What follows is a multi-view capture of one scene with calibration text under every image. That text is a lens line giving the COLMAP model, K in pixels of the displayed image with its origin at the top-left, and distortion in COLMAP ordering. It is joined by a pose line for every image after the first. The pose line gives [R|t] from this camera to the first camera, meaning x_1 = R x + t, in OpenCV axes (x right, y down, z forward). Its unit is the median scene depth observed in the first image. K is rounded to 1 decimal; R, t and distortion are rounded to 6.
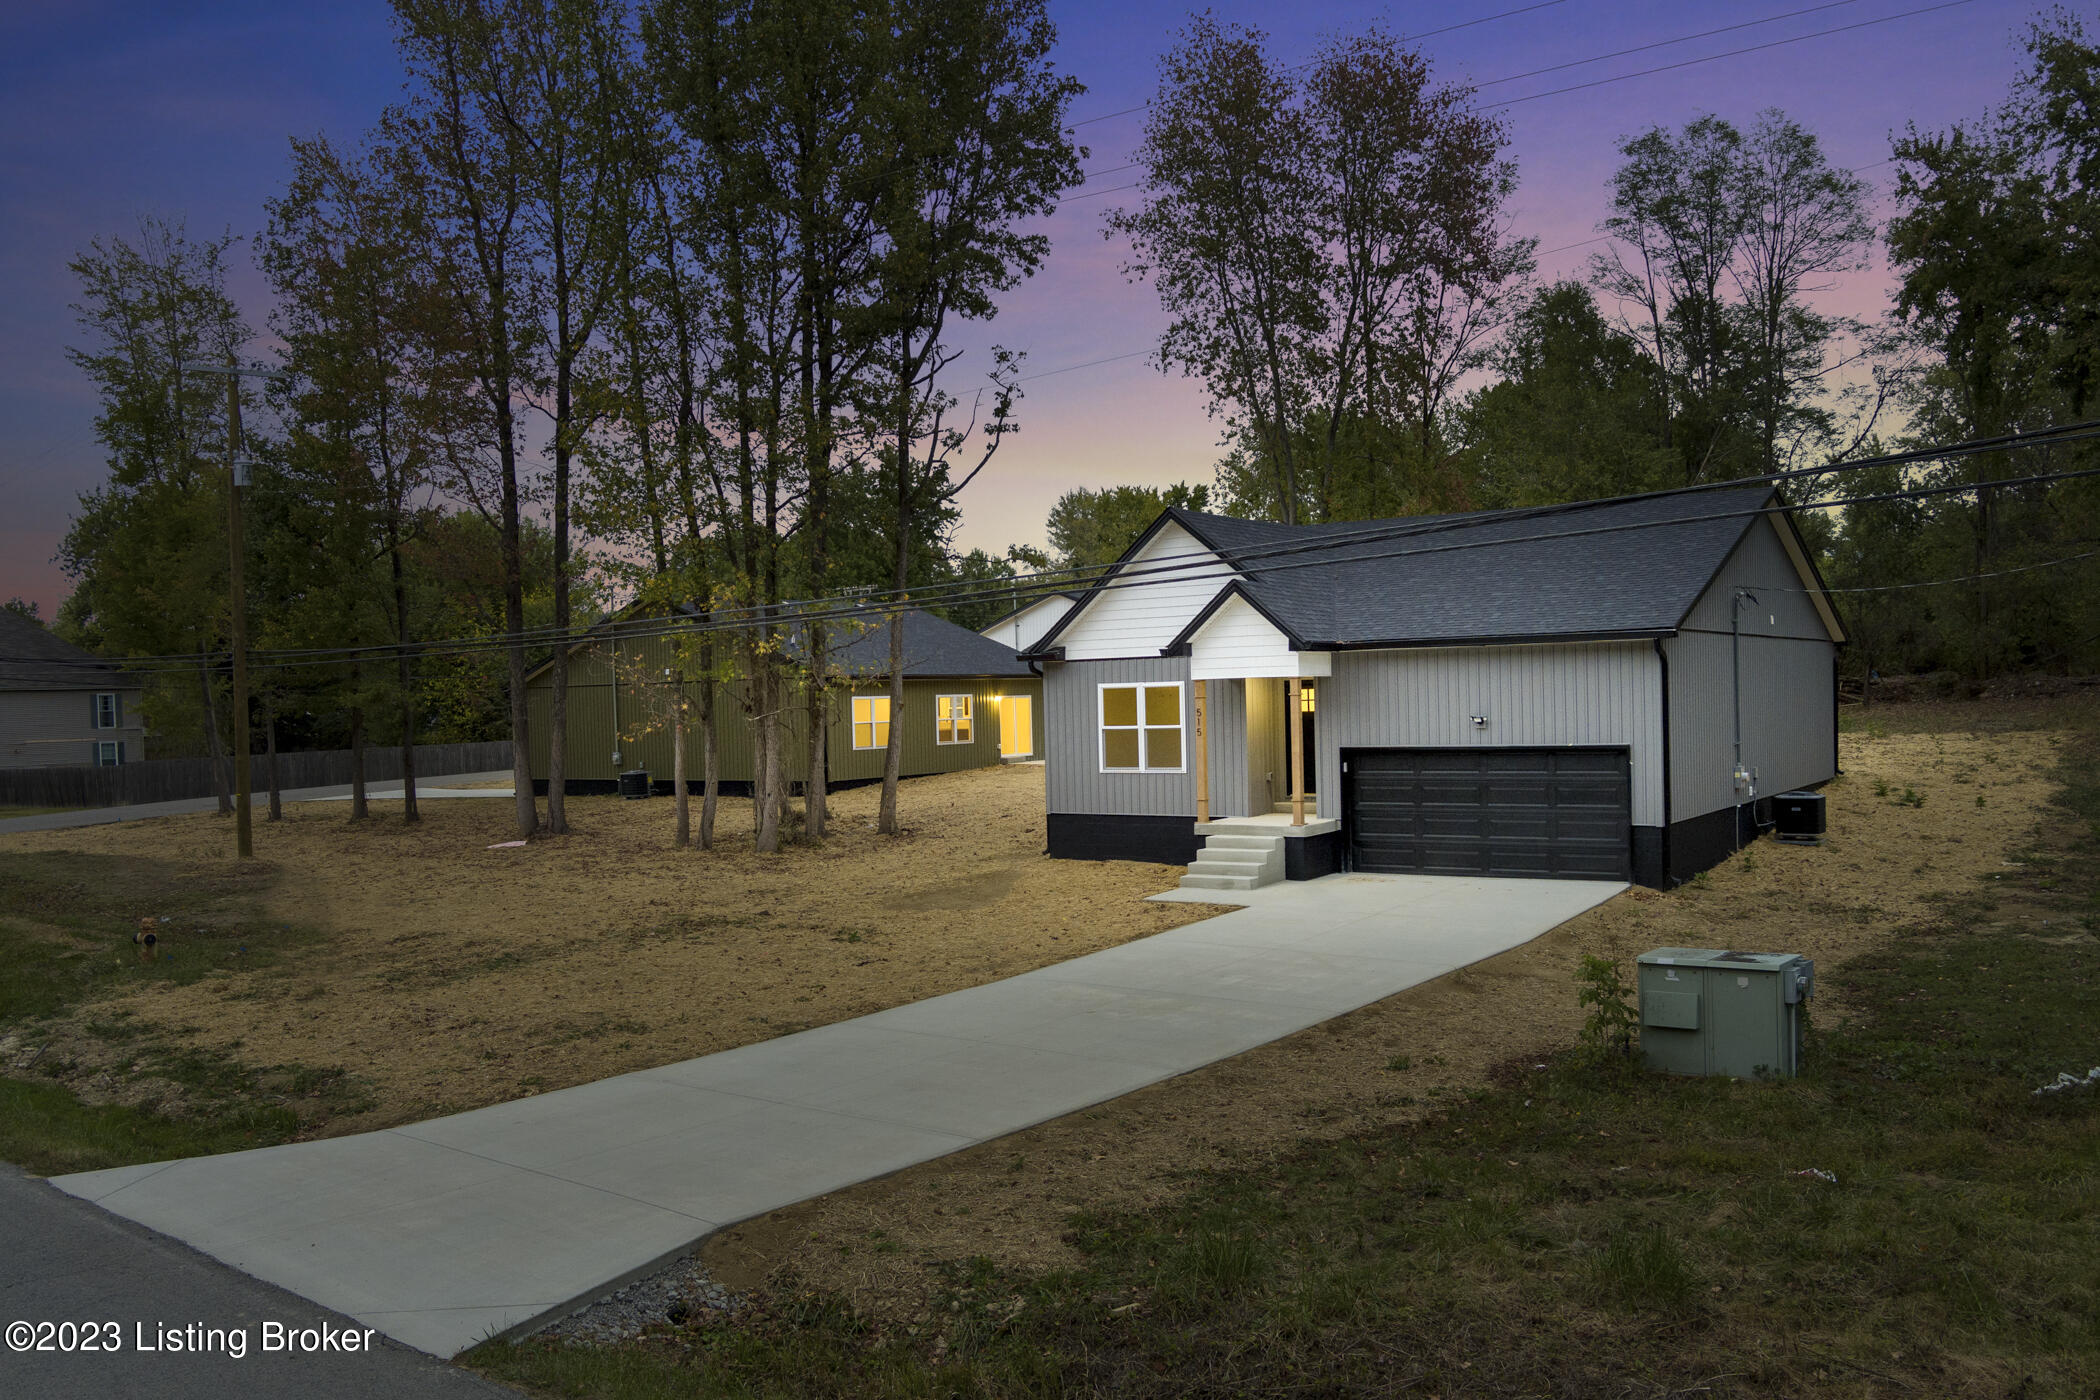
lens RADIAL K [[1687.7, 0, 1072.8], [0, 1687.7, 718.2], [0, 0, 1]] dist [-0.067553, -0.010521]
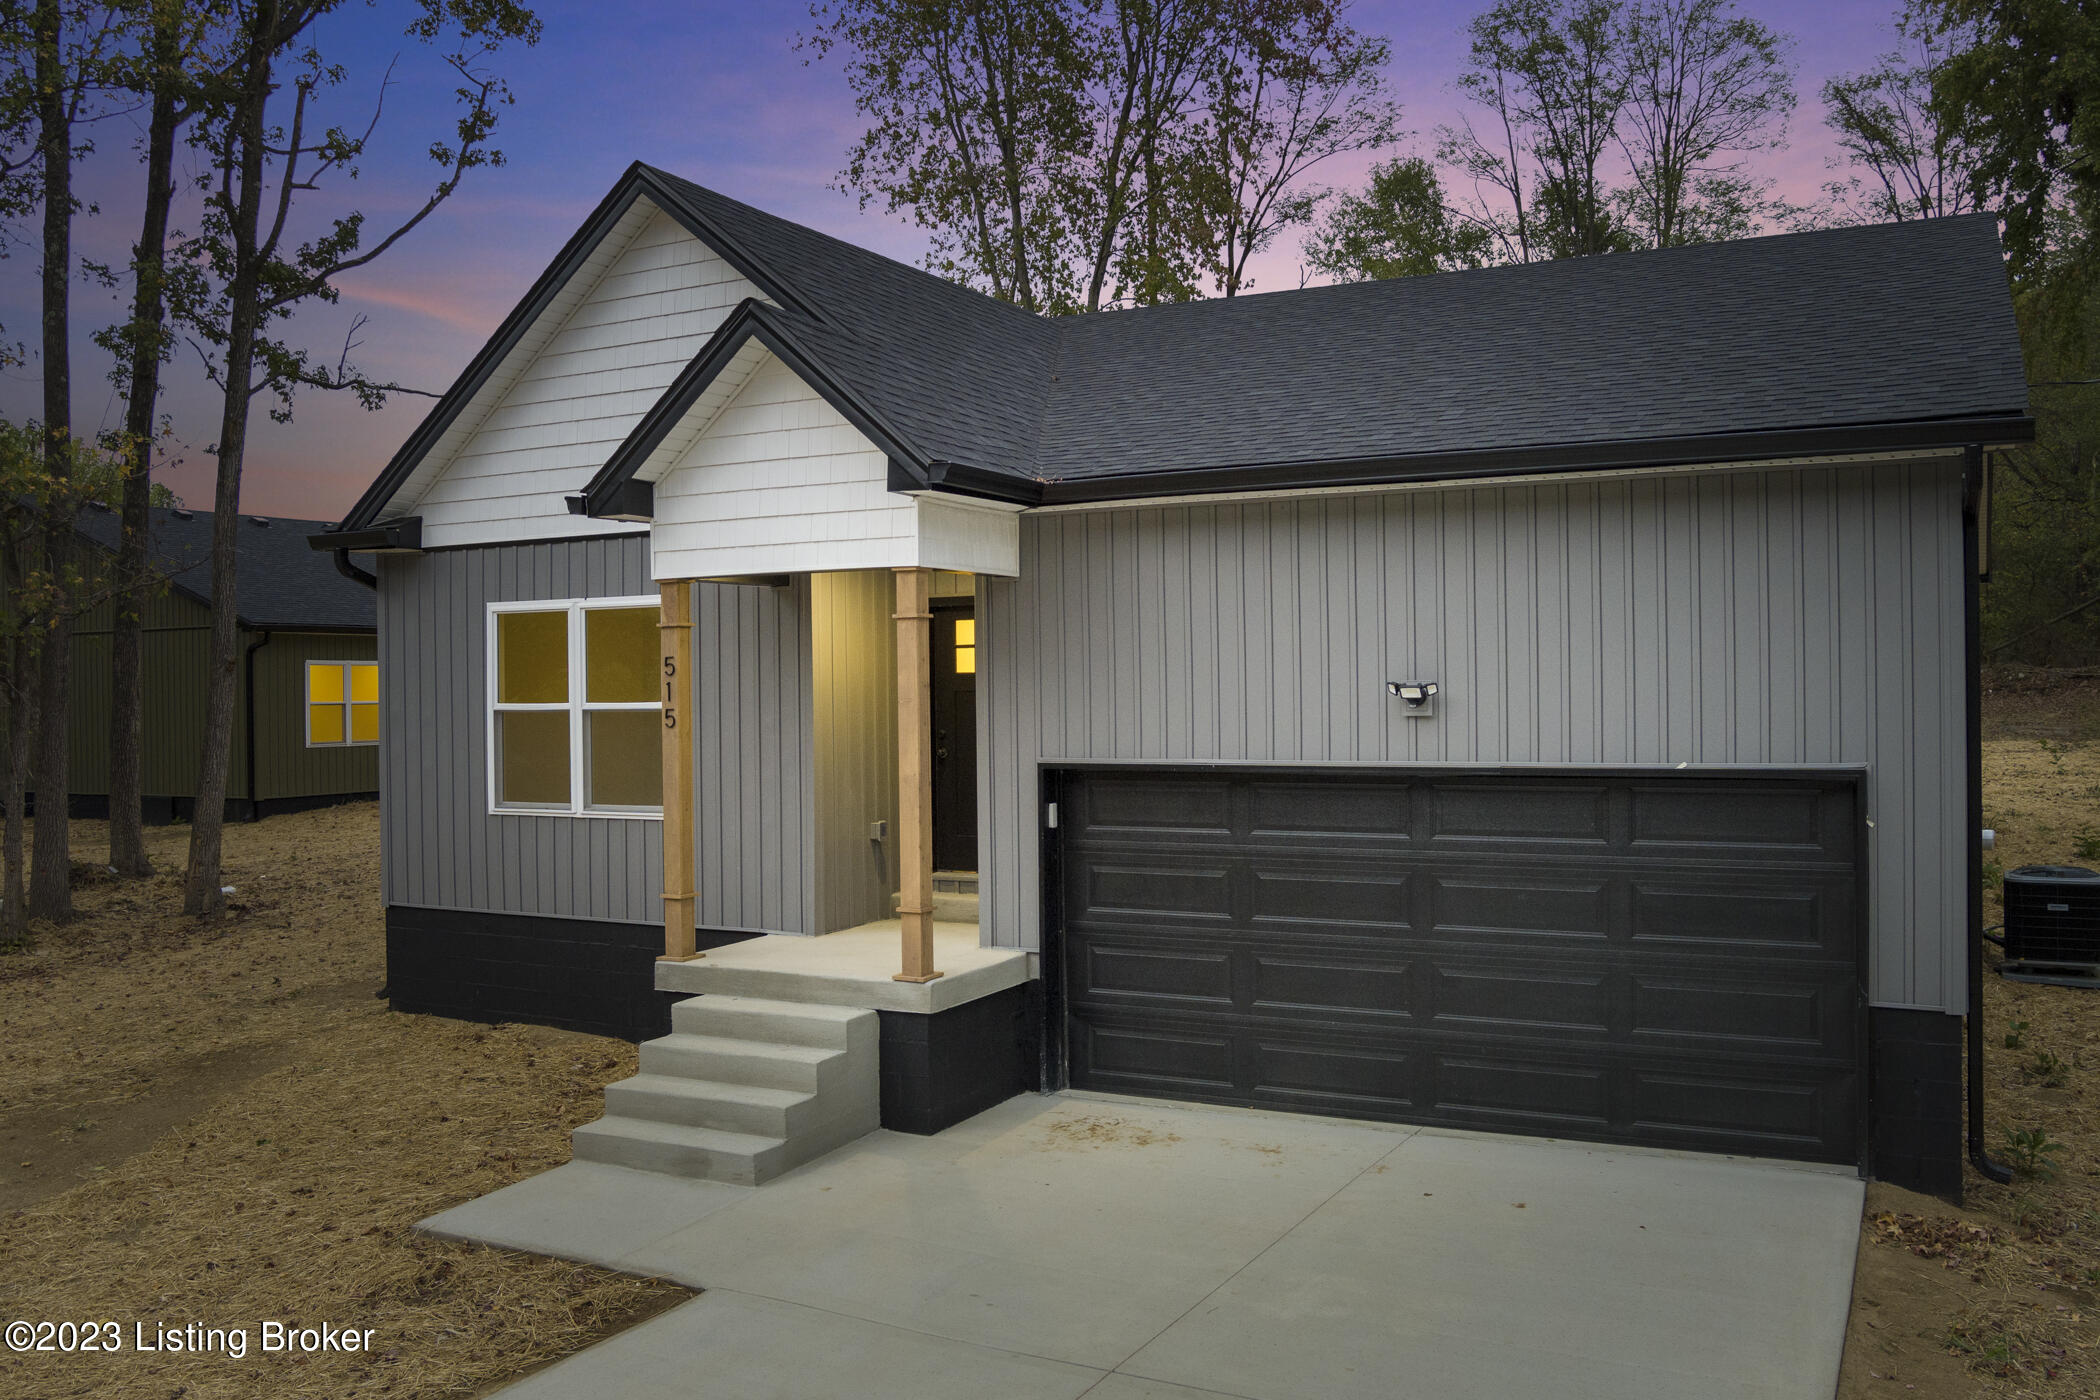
lens RADIAL K [[1687.7, 0, 1030.4], [0, 1687.7, 690.9], [0, 0, 1]] dist [-0.067553, -0.010521]
pose [[0.994931, 0.014530, 0.099504, 0.086181], [-0.013167, 0.999810, -0.014342, 0.004687], [-0.099693, 0.012959, 0.994934, 0.451200]]
